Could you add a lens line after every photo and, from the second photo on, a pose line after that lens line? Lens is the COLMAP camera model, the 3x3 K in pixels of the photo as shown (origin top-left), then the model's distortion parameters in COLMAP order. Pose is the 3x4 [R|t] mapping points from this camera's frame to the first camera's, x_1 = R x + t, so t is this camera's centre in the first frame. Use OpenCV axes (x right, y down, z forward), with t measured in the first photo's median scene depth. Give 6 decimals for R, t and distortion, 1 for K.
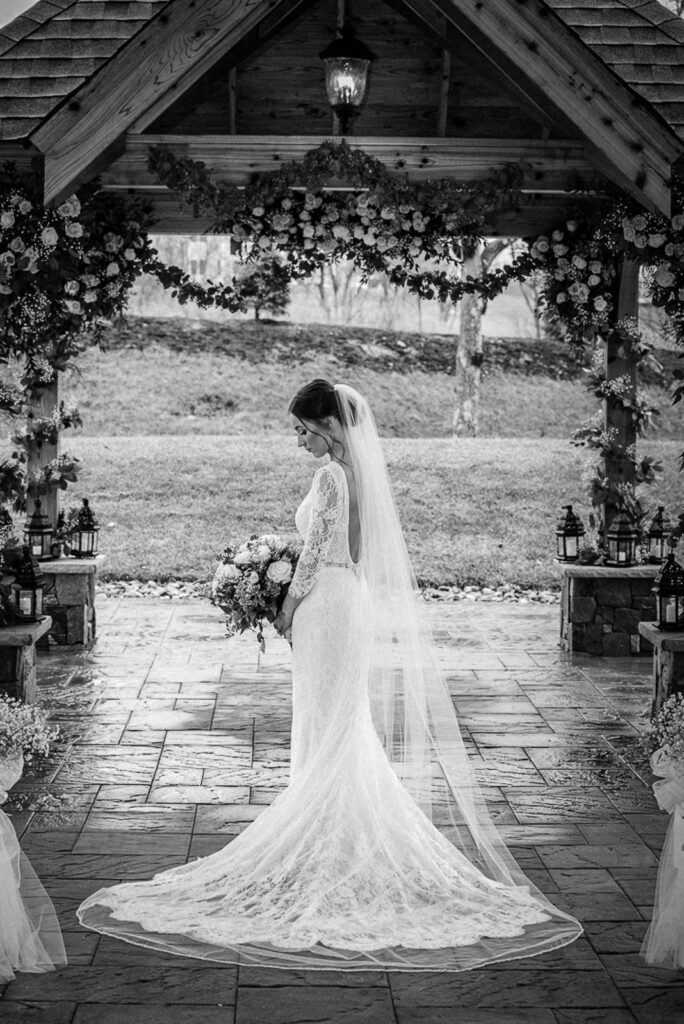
lens RADIAL K [[2071.4, 0, 342.2], [0, 2071.4, 476.6], [0, 0, 1]] dist [-0.043587, -0.070808]
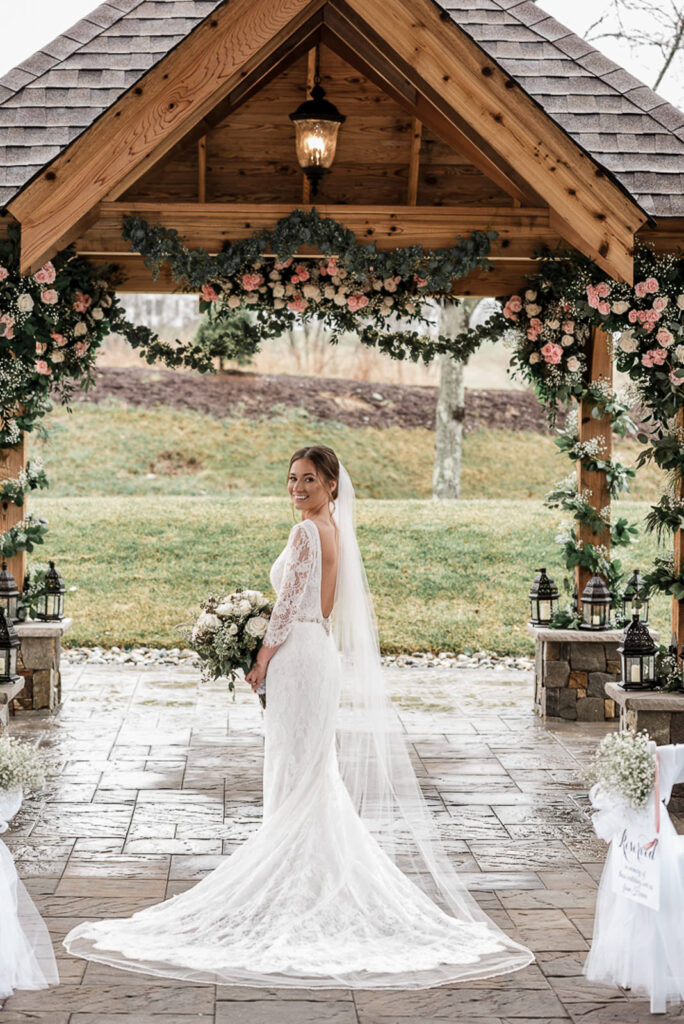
lens RADIAL K [[2270.2, 0, 325.7], [0, 2270.2, 512.8], [0, 0, 1]] dist [0.061753, -0.232768]
pose [[0.999985, 0.000702, 0.005349, 0.000533], [-0.000637, 0.999926, -0.012112, 0.000673], [-0.005357, 0.012108, 0.999912, -0.083342]]
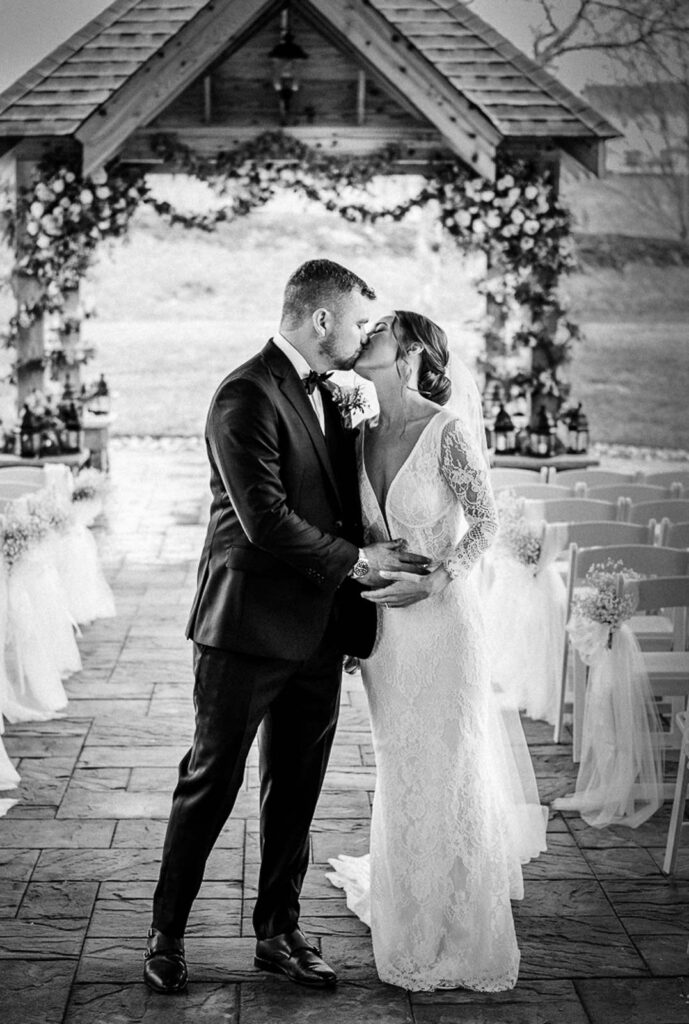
lens RADIAL K [[2029.3, 0, 344.5], [0, 2029.3, 512.0], [0, 0, 1]] dist [-0.056722, -0.396010]
pose [[0.999905, -0.008436, 0.010867, 0.020258], [0.007580, 0.997037, 0.076549, 0.001408], [-0.011480, -0.076459, 0.997007, -0.342234]]
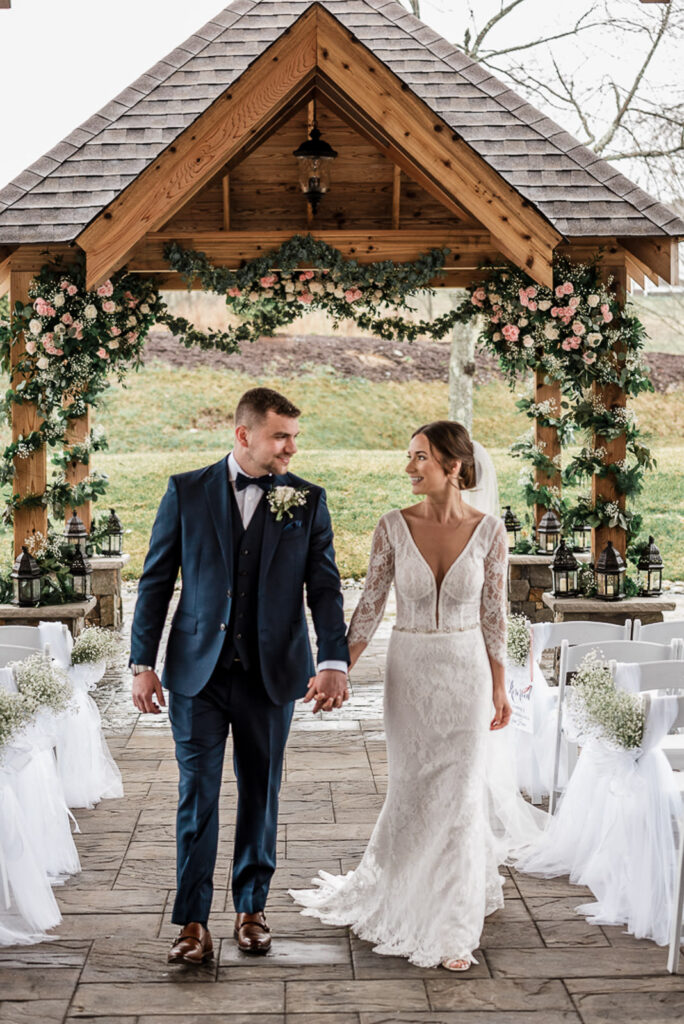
lens RADIAL K [[2115.0, 0, 342.3], [0, 2115.0, 544.4], [0, 0, 1]] dist [-0.014712, -0.021635]
pose [[0.999803, -0.019619, -0.002902, 0.015473], [0.019692, 0.999411, 0.028089, -0.000451], [0.002349, -0.028140, 0.999601, -0.256982]]
